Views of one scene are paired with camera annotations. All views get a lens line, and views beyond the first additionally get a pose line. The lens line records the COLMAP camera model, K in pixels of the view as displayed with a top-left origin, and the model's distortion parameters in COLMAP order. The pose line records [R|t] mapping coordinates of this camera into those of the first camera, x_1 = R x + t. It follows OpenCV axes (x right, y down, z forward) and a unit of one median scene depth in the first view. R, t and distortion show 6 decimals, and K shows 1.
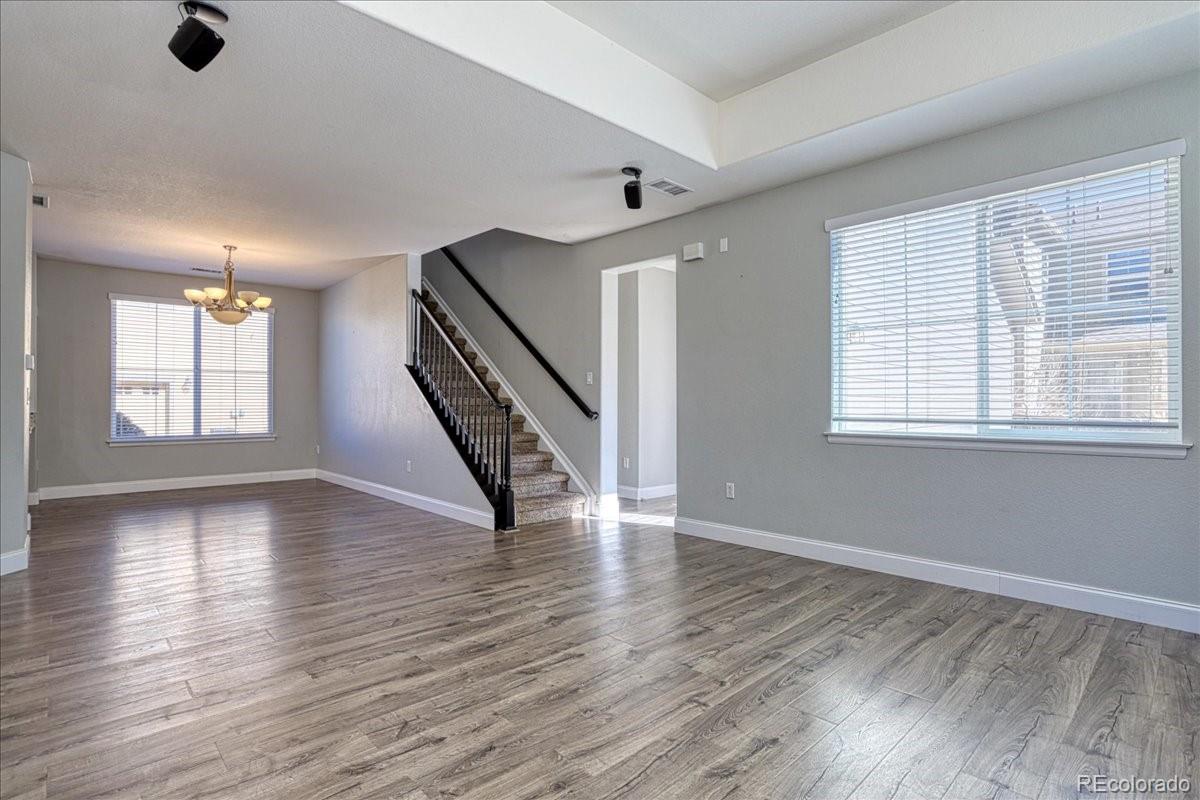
lens RADIAL K [[585.9, 0, 616.6], [0, 585.9, 406.0], [0, 0, 1]] dist [-0.049957, 0.006383]
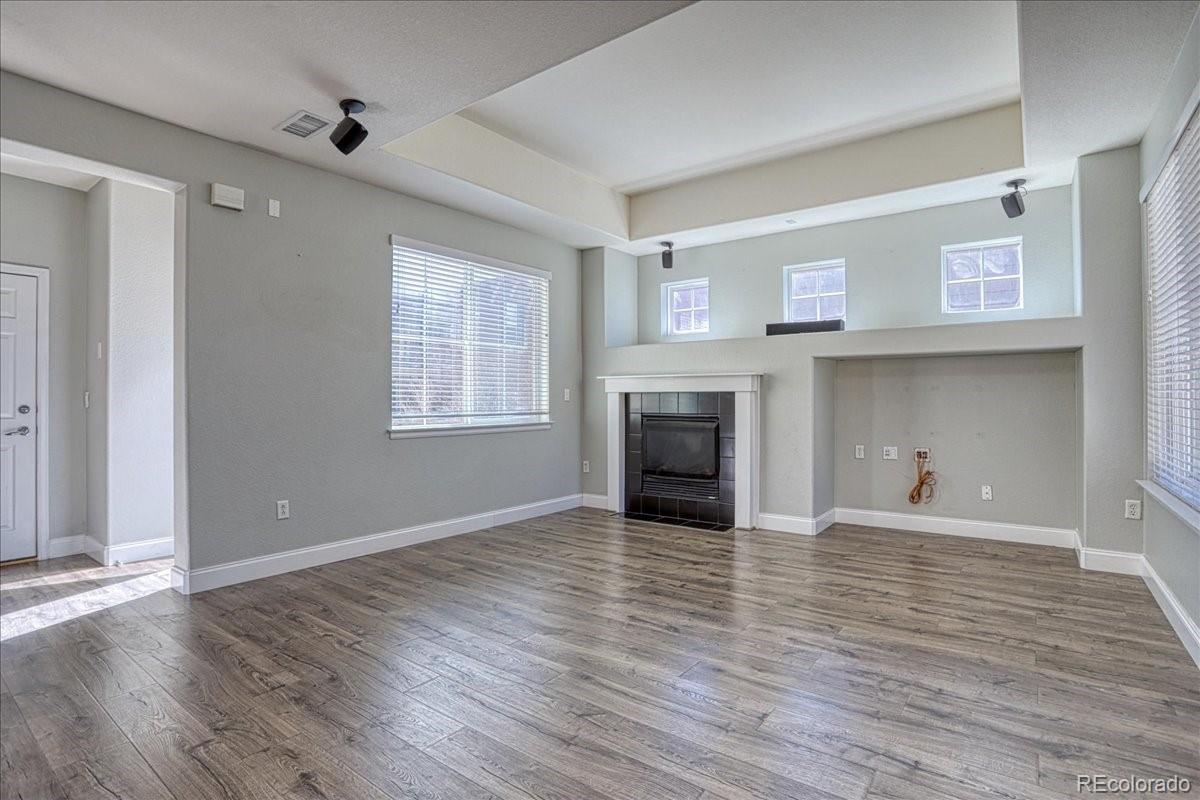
lens RADIAL K [[585.9, 0, 601.2], [0, 585.9, 398.7], [0, 0, 1]] dist [-0.049957, 0.006383]
pose [[-0.143675, 0.003487, 0.989619, -1.074338], [0.006399, 0.999976, -0.002595, -0.009448], [-0.989604, 0.005959, -0.143694, 1.077704]]
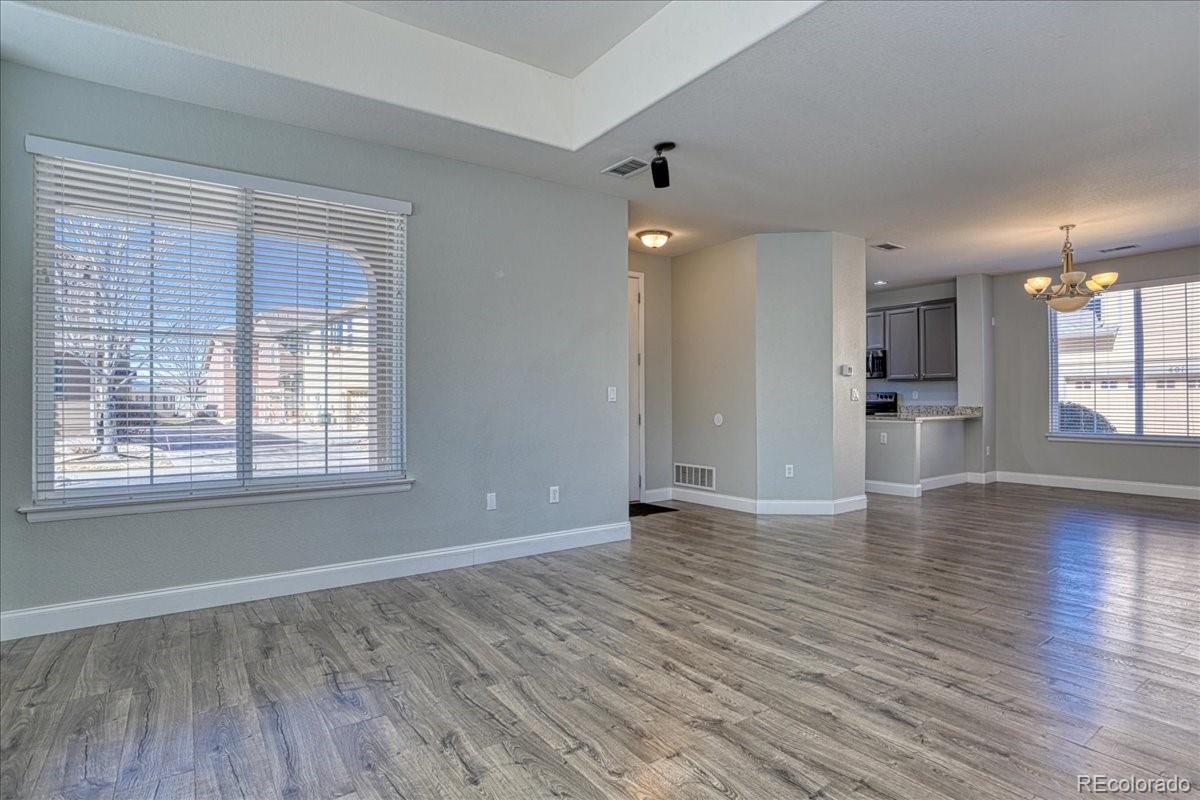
lens RADIAL K [[631.6, 0, 626.6], [0, 631.6, 398.9], [0, 0, 1]] dist [-0.051148, 0.001325]
pose [[-0.145986, -0.004822, -0.989275, 0.772667], [0.002498, 0.999983, -0.005243, -0.001926], [0.989284, -0.003236, -0.145971, 0.893238]]
